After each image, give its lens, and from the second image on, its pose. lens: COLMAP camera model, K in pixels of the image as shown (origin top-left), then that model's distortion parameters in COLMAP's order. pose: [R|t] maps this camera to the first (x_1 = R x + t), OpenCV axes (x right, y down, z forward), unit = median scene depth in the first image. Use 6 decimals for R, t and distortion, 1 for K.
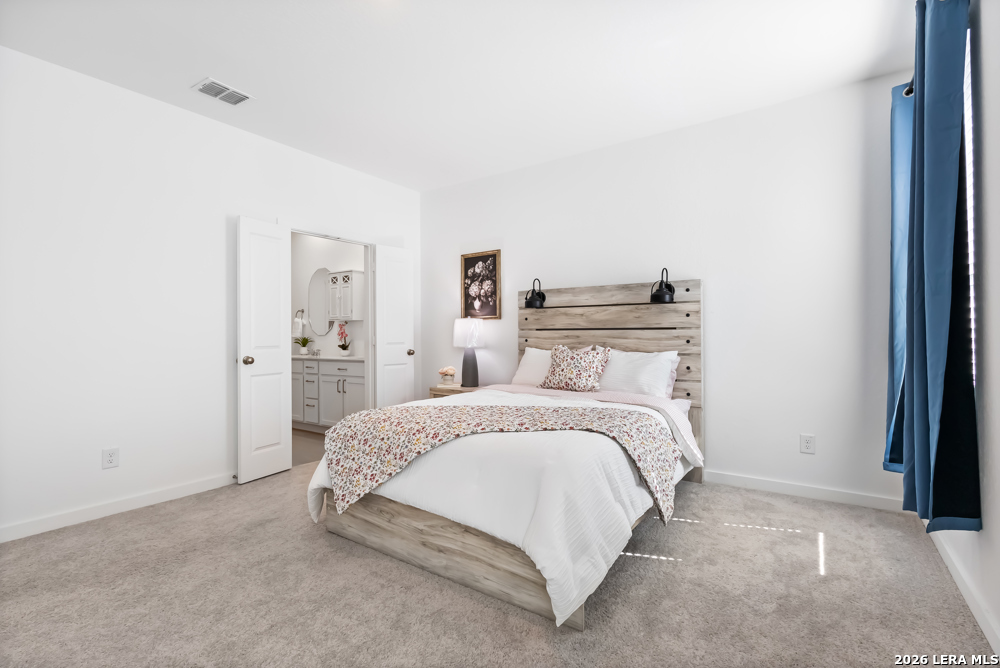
lens RADIAL K [[461.8, 0, 500.0], [0, 461.8, 334.0], [0, 0, 1]] dist [-0.000230, 0.000081]
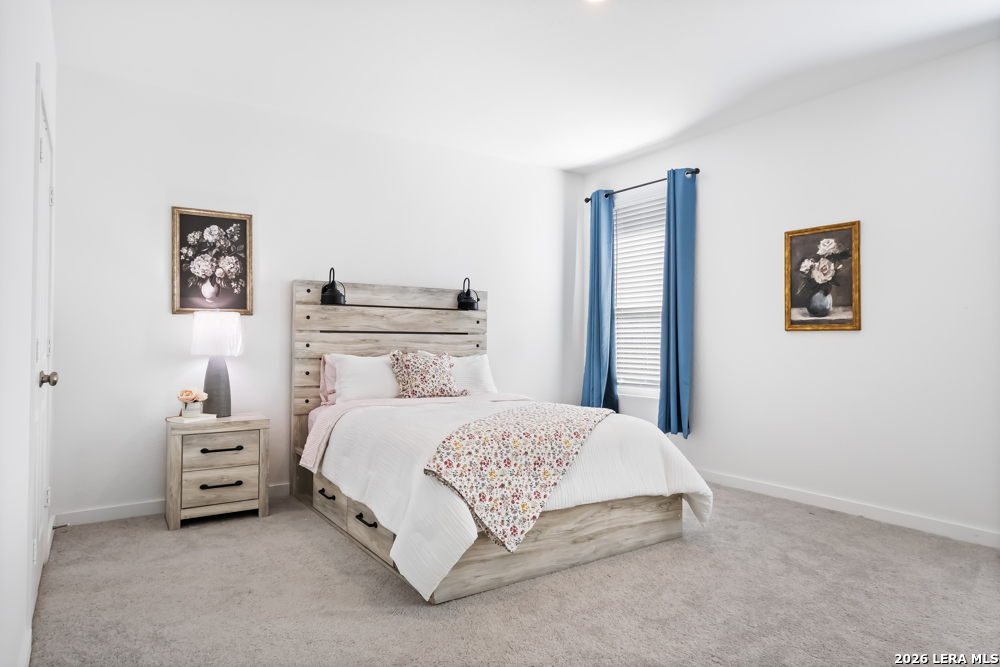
lens RADIAL K [[600.2, 0, 500.0], [0, 600.2, 333.5], [0, 0, 1]] dist [-0.001935, -0.000249]
pose [[0.351992, 0.016266, 0.935862, -0.805041], [-0.008357, 0.999864, -0.014235, 0.006232], [-0.935966, -0.002810, 0.352080, 0.372962]]
